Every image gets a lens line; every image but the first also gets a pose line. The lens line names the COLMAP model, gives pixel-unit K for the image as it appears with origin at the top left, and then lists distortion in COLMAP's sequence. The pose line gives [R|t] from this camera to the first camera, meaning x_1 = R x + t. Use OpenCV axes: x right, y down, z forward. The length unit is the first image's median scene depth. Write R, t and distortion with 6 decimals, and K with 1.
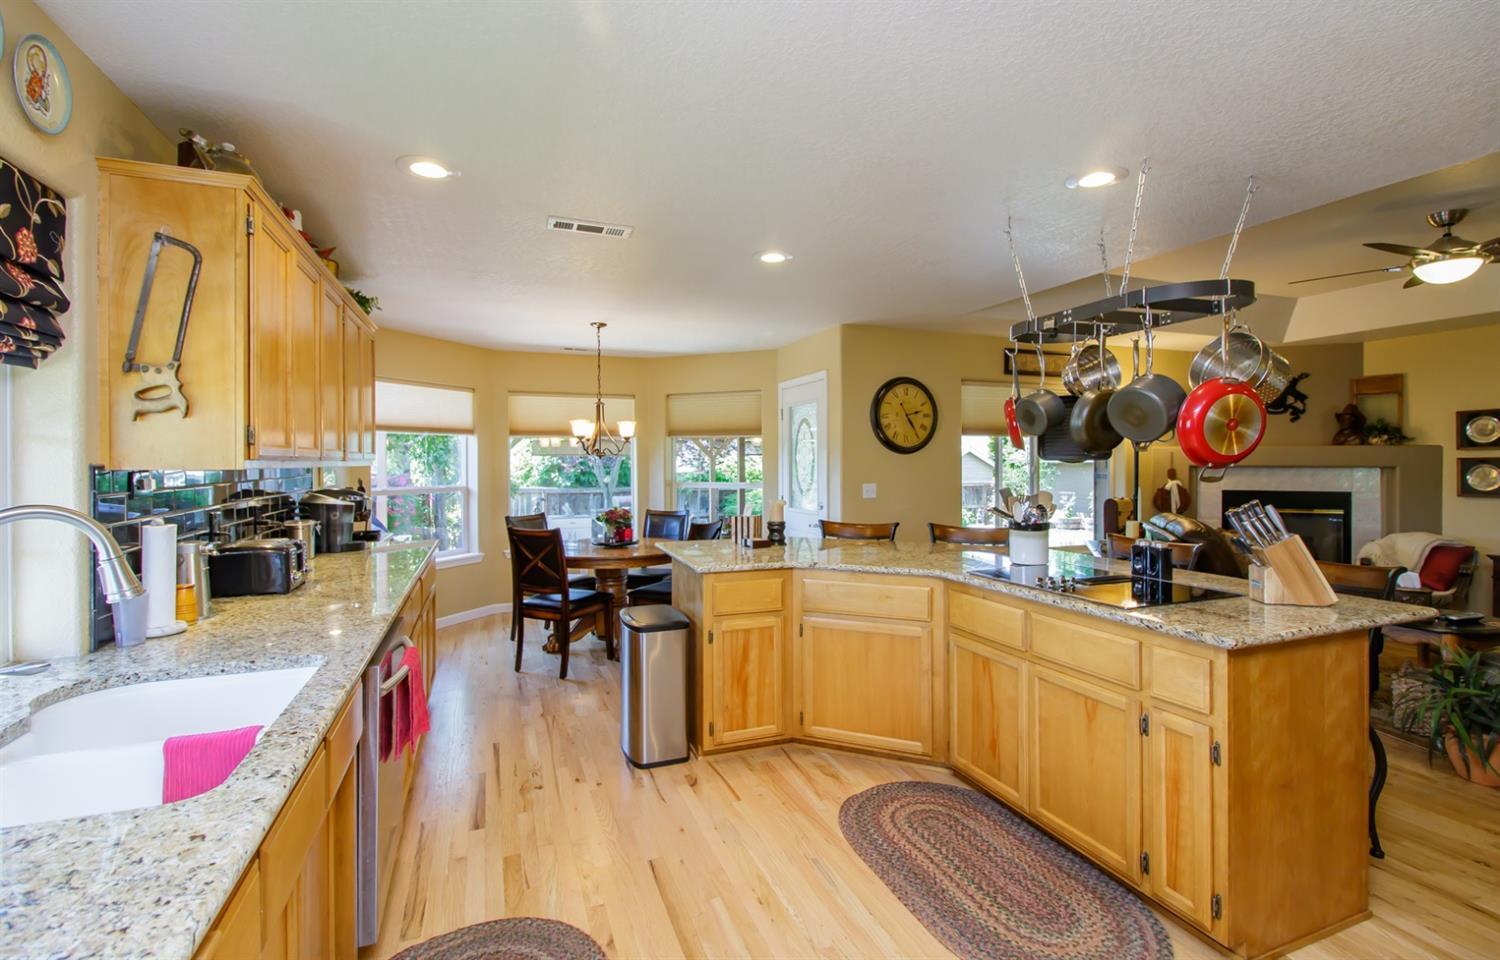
lens RADIAL K [[694.9, 0, 756.2], [0, 694.9, 469.3], [0, 0, 1]] dist [-0.001021, -0.000301]
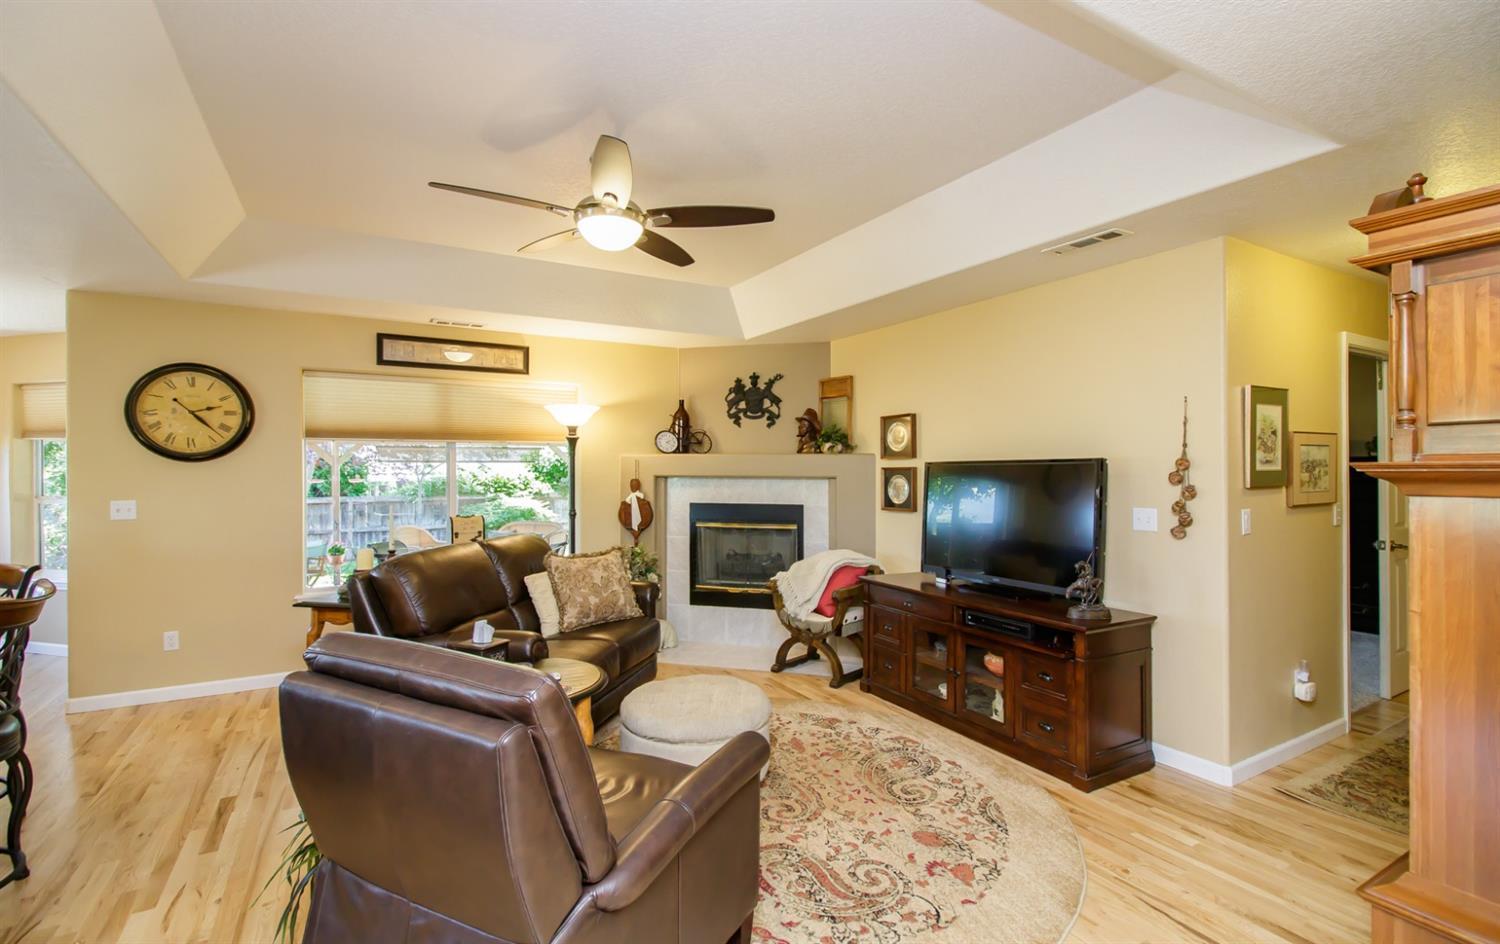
lens RADIAL K [[677.5, 0, 750.0], [0, 677.5, 472.0], [0, 0, 1]] dist [0.001187, 0.000108]
pose [[0.987404, 0.000517, 0.158216, 0.665928], [0.000315, 0.999986, -0.005234, -0.005899], [-0.158217, 0.005218, 0.987391, 0.140597]]
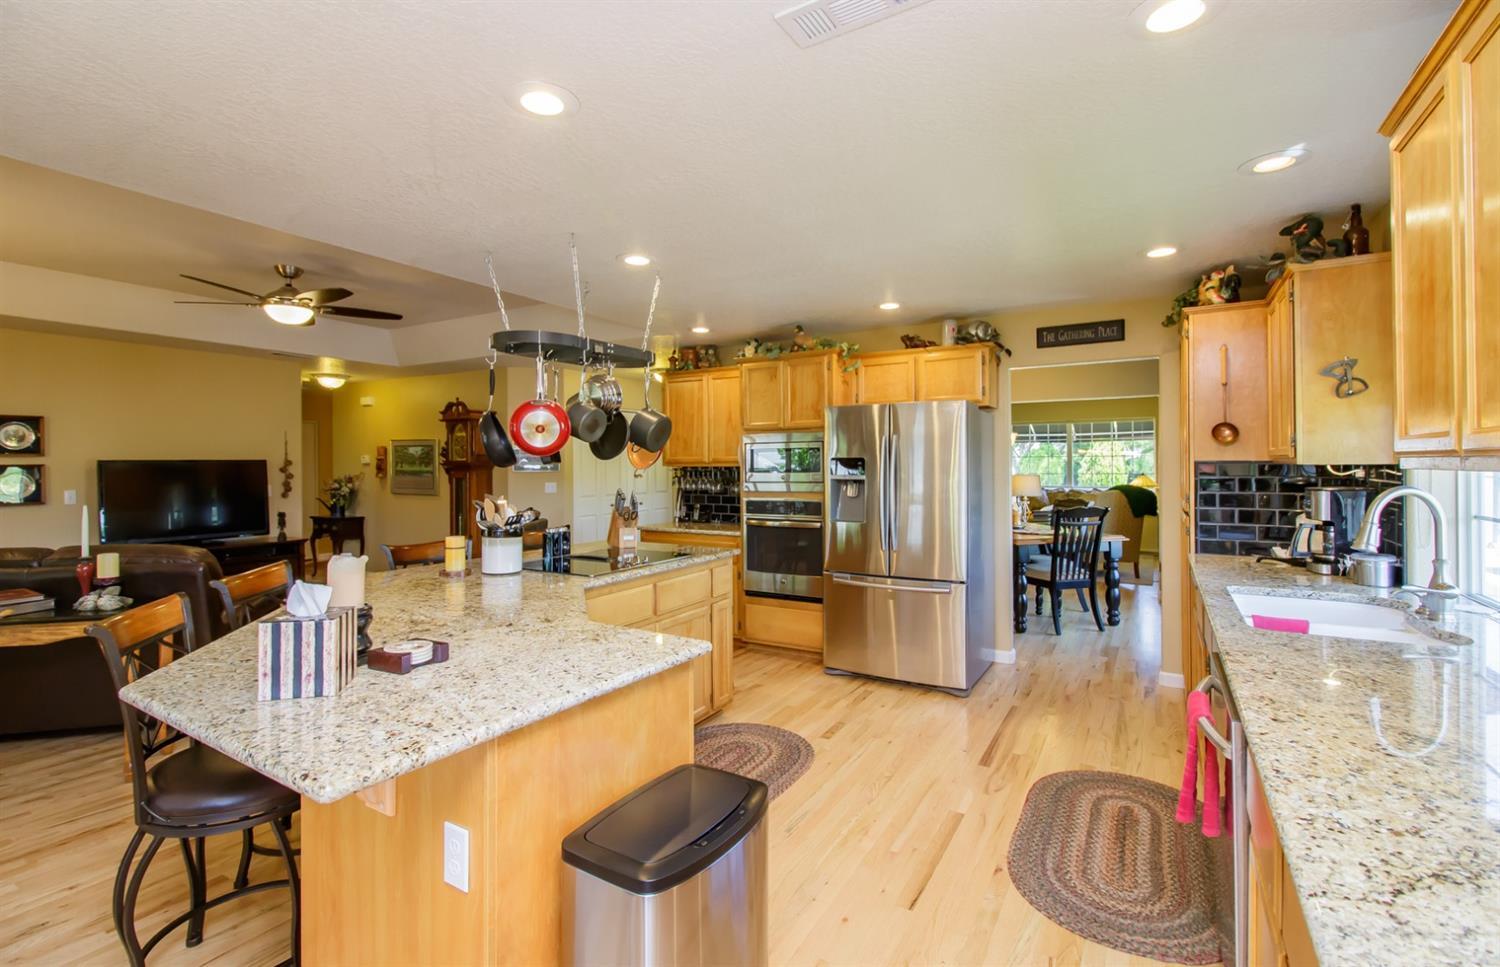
lens RADIAL K [[656.3, 0, 750.6], [0, 656.3, 461.4], [0, 0, 1]] dist [-0.000239, 0.000005]
pose [[-0.608824, 0.011920, 0.793215, -0.278411], [0.004528, 0.999923, -0.011551, -0.001423], [-0.793292, -0.003441, -0.608832, 0.662307]]
